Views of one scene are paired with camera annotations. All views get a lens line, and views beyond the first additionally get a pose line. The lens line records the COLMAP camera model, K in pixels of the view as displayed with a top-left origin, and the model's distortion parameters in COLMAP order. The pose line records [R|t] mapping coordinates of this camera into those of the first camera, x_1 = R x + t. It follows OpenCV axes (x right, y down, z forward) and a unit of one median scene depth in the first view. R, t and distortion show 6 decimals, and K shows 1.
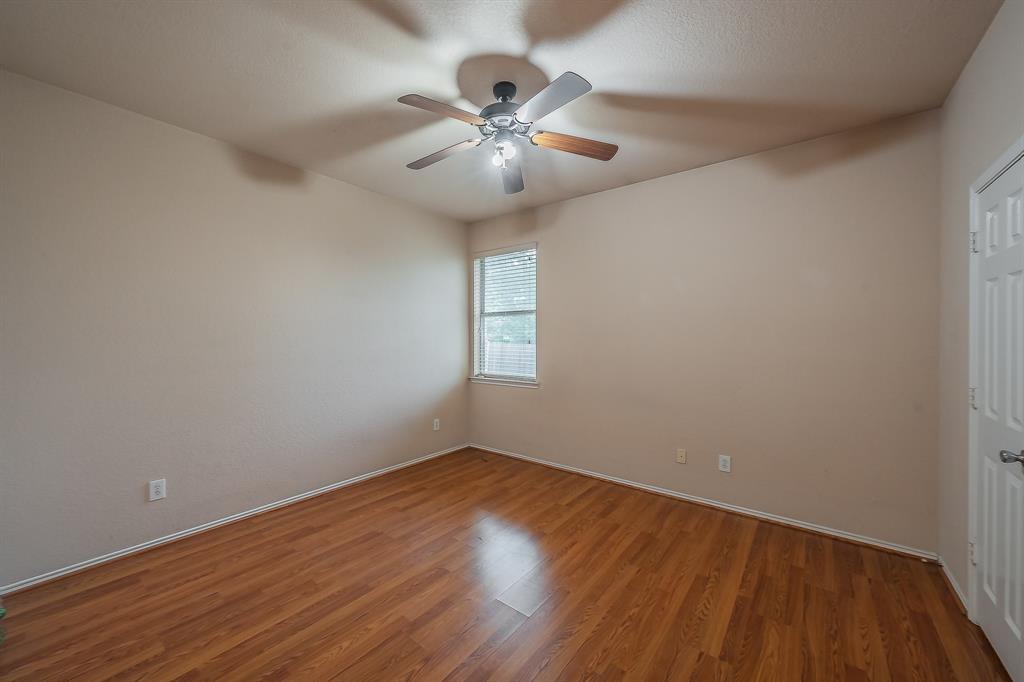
lens RADIAL K [[398.1, 0, 502.4], [0, 398.1, 339.0], [0, 0, 1]] dist [-0.000896, 0.000075]
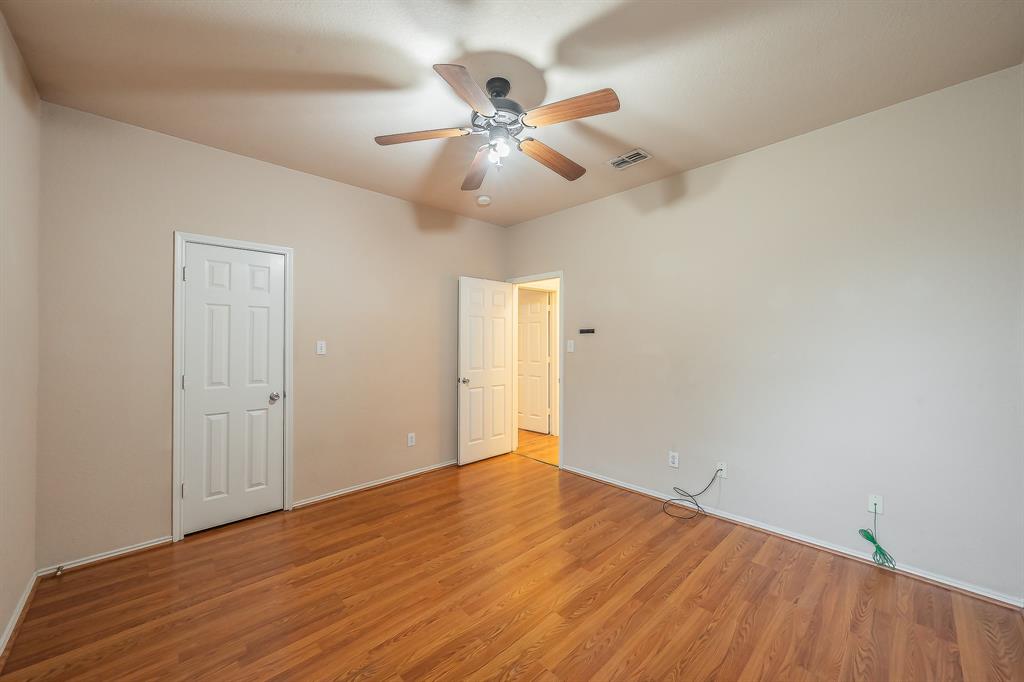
lens RADIAL K [[370.9, 0, 507.5], [0, 370.9, 339.4], [0, 0, 1]] dist [-0.001374, -0.000063]
pose [[-0.987342, -0.000051, 0.158606, -0.115675], [0.001207, 0.999969, 0.007834, -0.008408], [-0.158601, 0.007926, -0.987311, 1.359158]]
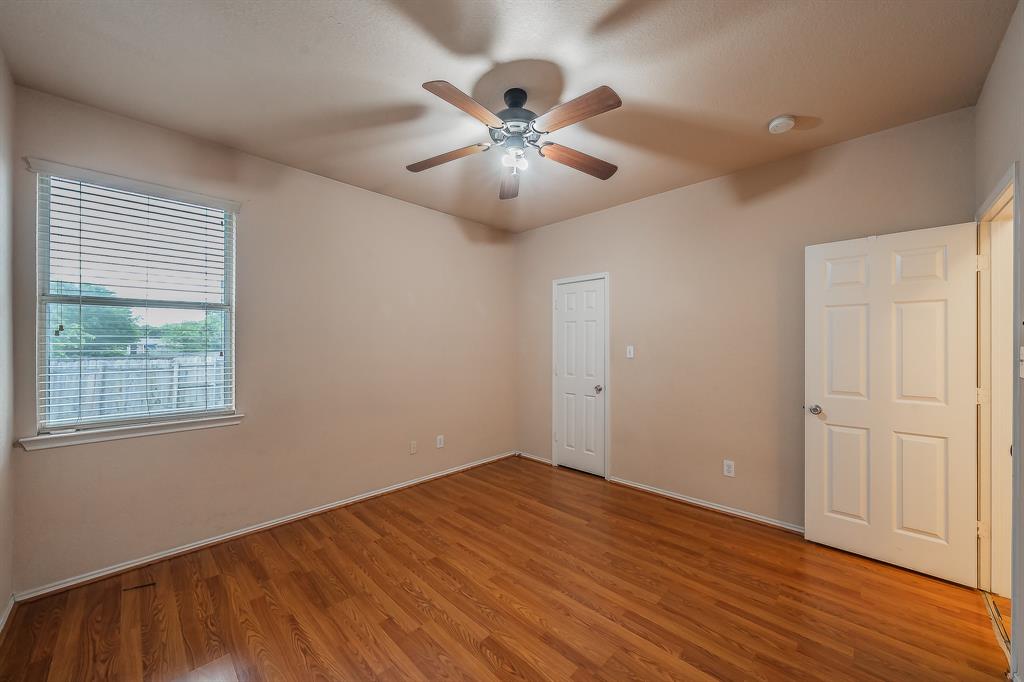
lens RADIAL K [[370.9, 0, 514.7], [0, 370.9, 343.5], [0, 0, 1]] dist [-0.001374, -0.000063]
pose [[0.091609, 0.005220, 0.995781, -0.660359], [0.008772, 0.999943, -0.006049, -0.000611], [-0.995756, 0.009289, 0.091558, 0.661065]]
